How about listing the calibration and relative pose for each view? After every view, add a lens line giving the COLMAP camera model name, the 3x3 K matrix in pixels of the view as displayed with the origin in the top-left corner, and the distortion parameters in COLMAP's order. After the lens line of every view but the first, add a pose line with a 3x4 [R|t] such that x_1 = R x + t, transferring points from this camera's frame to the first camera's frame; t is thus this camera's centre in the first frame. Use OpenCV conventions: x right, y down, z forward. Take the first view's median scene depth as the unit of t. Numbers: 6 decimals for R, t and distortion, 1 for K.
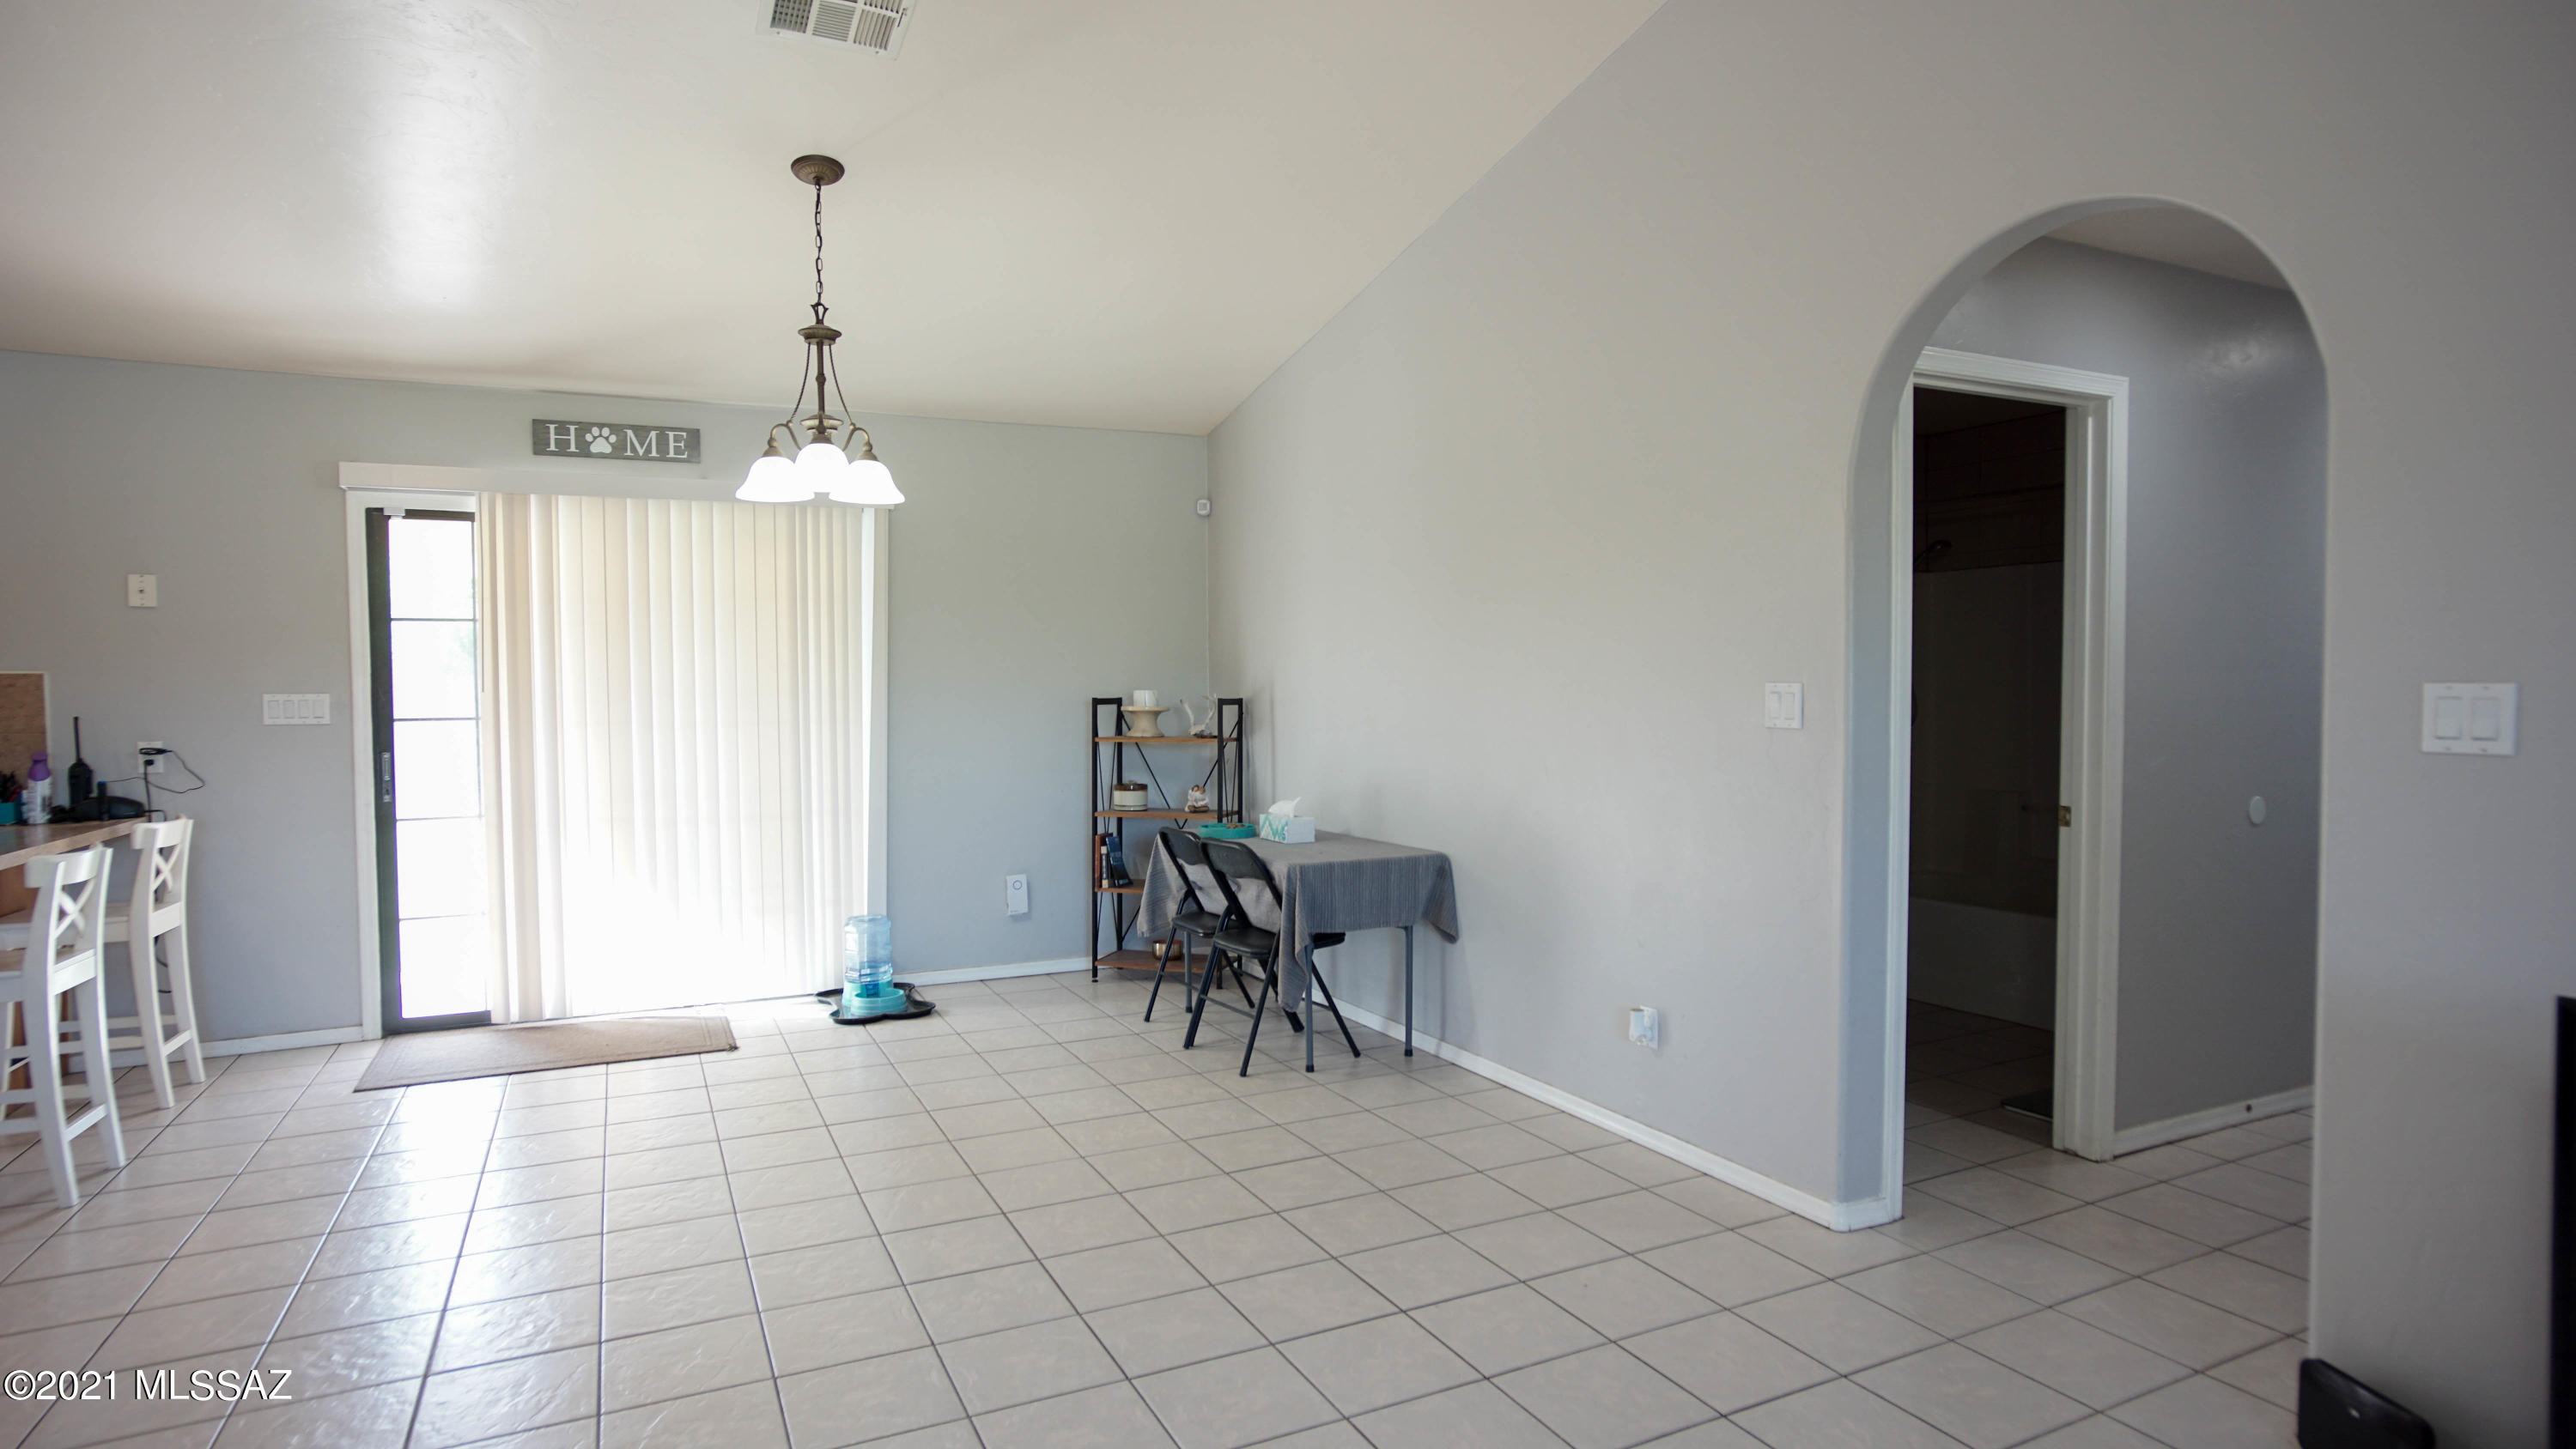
lens RADIAL K [[1350.0, 0, 1285.5], [0, 1350.0, 730.0], [0, 0, 1]] dist [-0.000765, -0.000304]
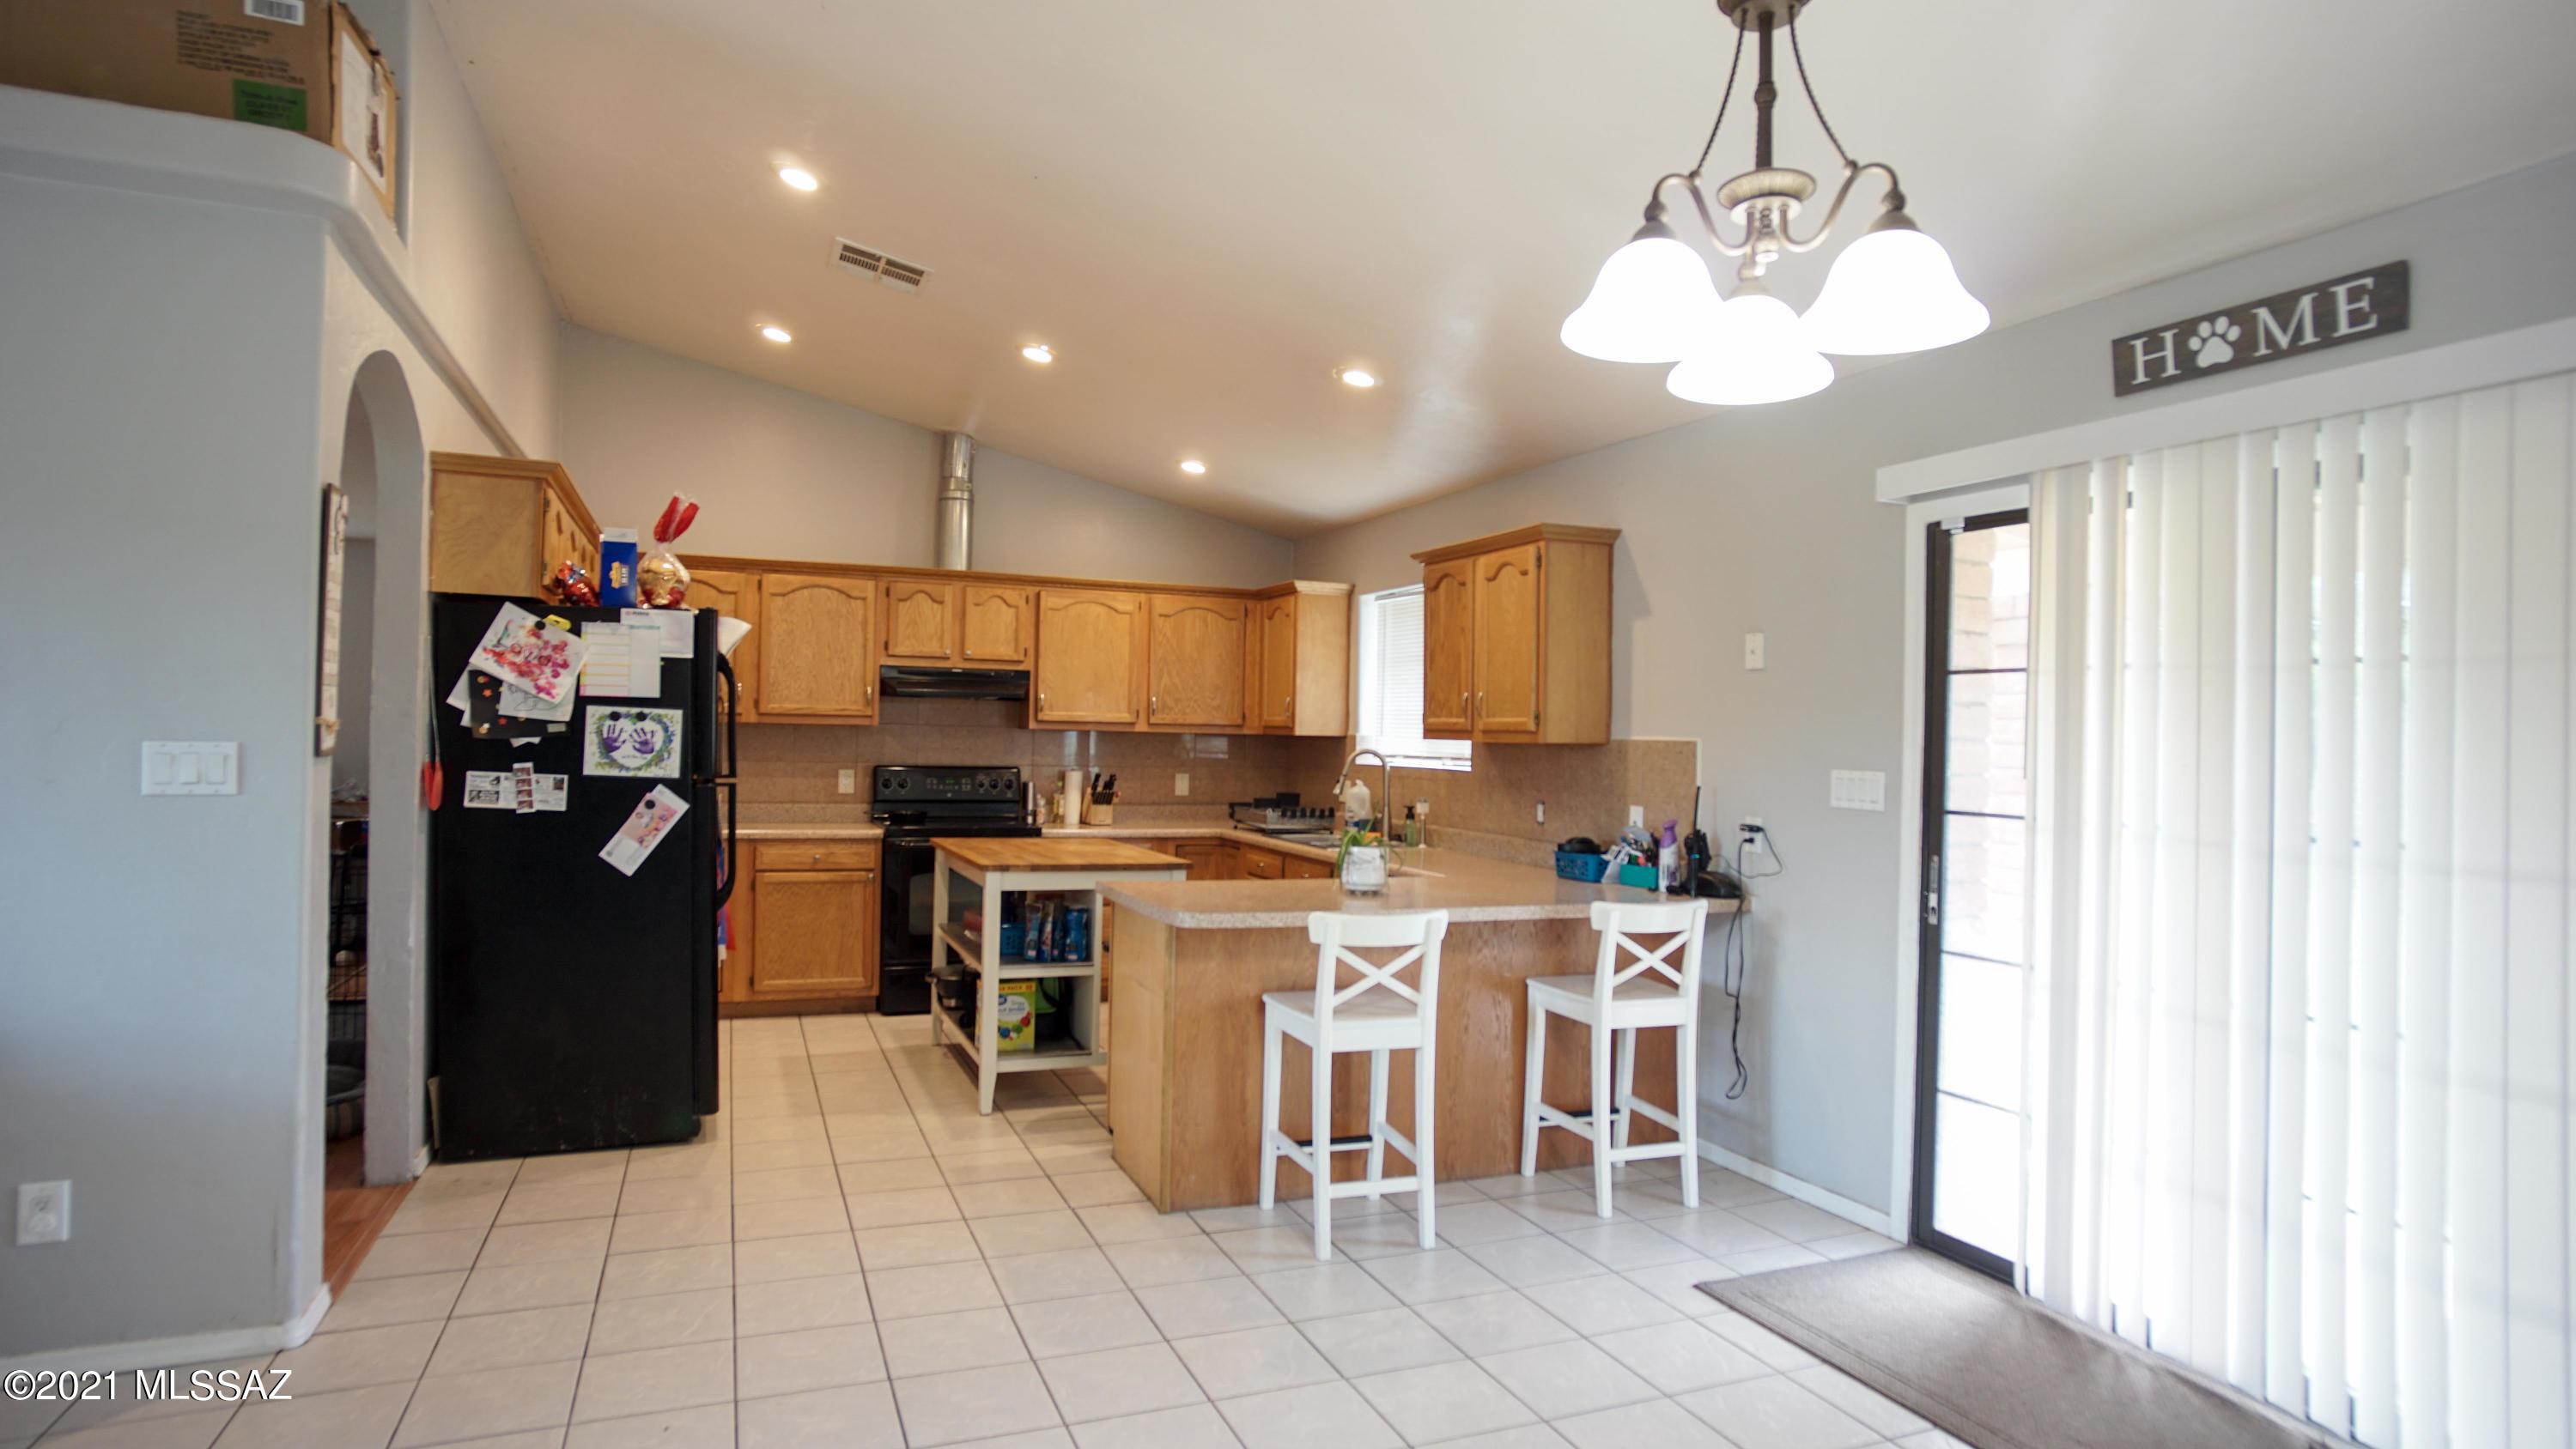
lens RADIAL K [[1375.8, 0, 1284.9], [0, 1375.8, 718.6], [0, 0, 1]] dist [-0.058673, 0.040877]
pose [[-0.070907, -0.005591, -0.997467, 0.088240], [-0.058907, 0.998262, -0.001408, -0.035267], [0.995742, 0.058658, -0.071113, 0.698228]]
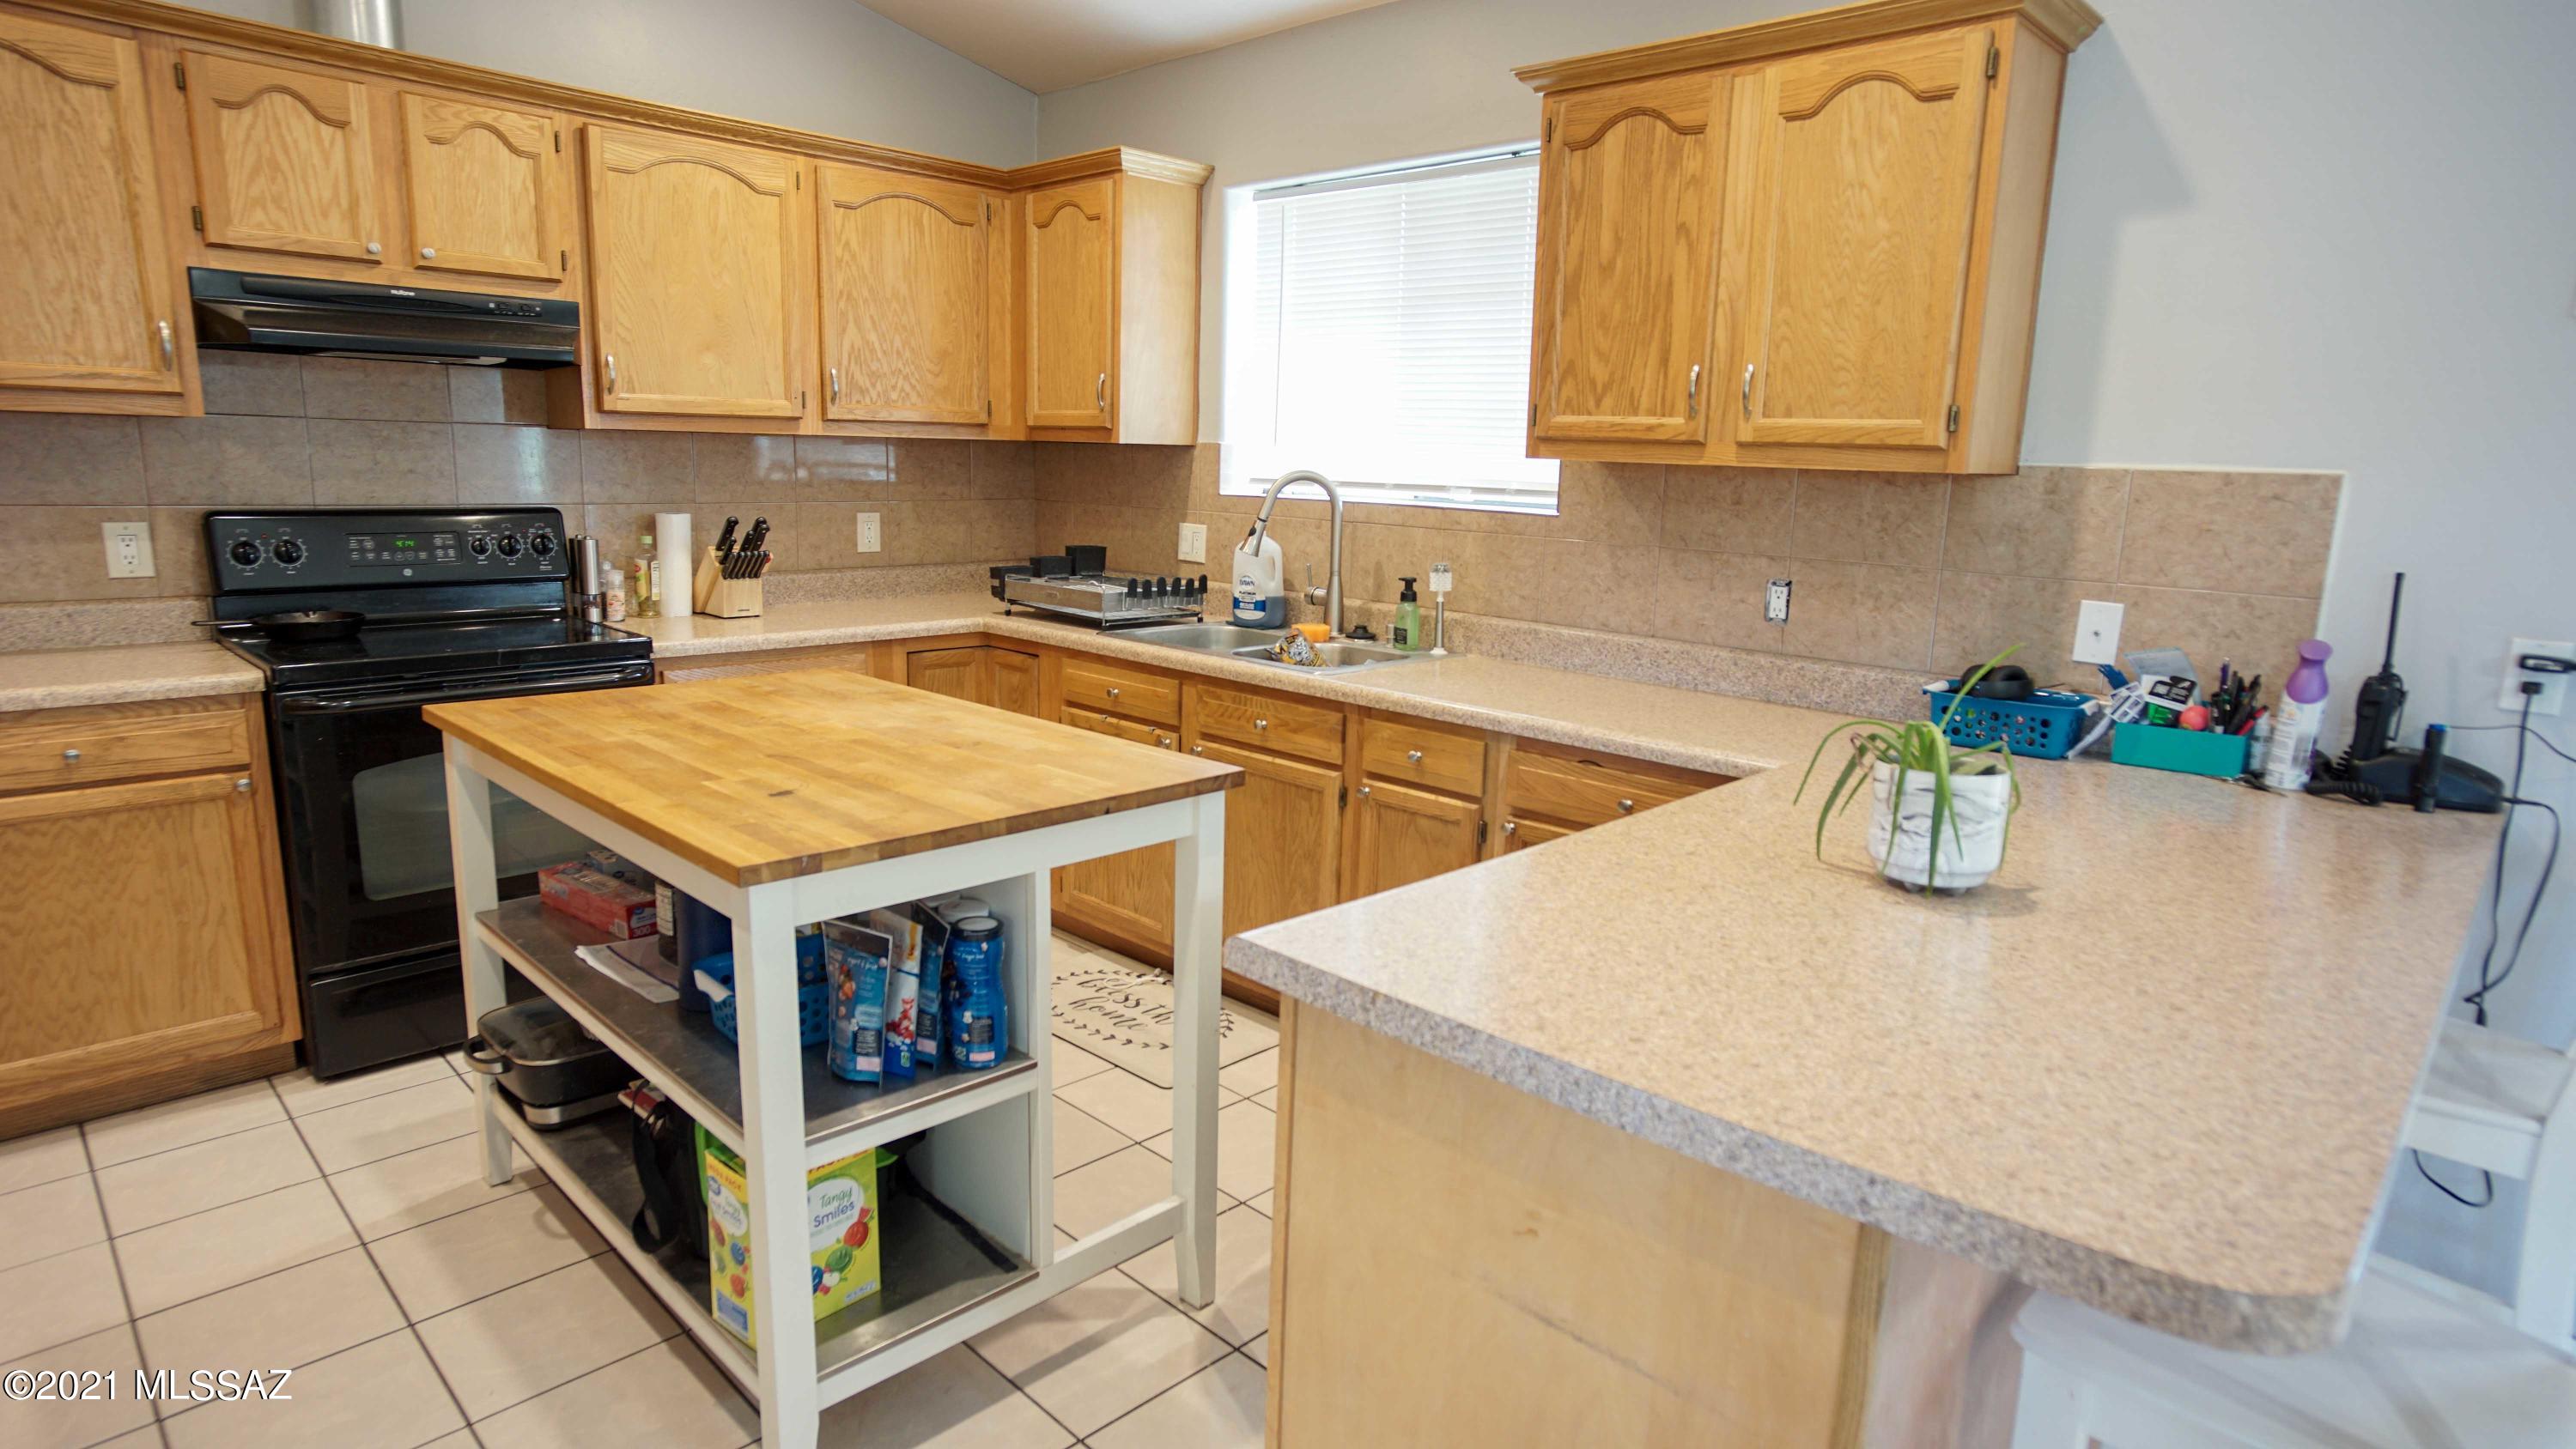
lens RADIAL K [[1375.8, 0, 1284.9], [0, 1375.8, 718.6], [0, 0, 1]] dist [-0.058673, 0.040877]
pose [[0.328666, 0.196229, -0.923836, -0.531972], [-0.067825, 0.980556, 0.184147, -0.017915], [0.942008, 0.002136, 0.335584, 0.442397]]
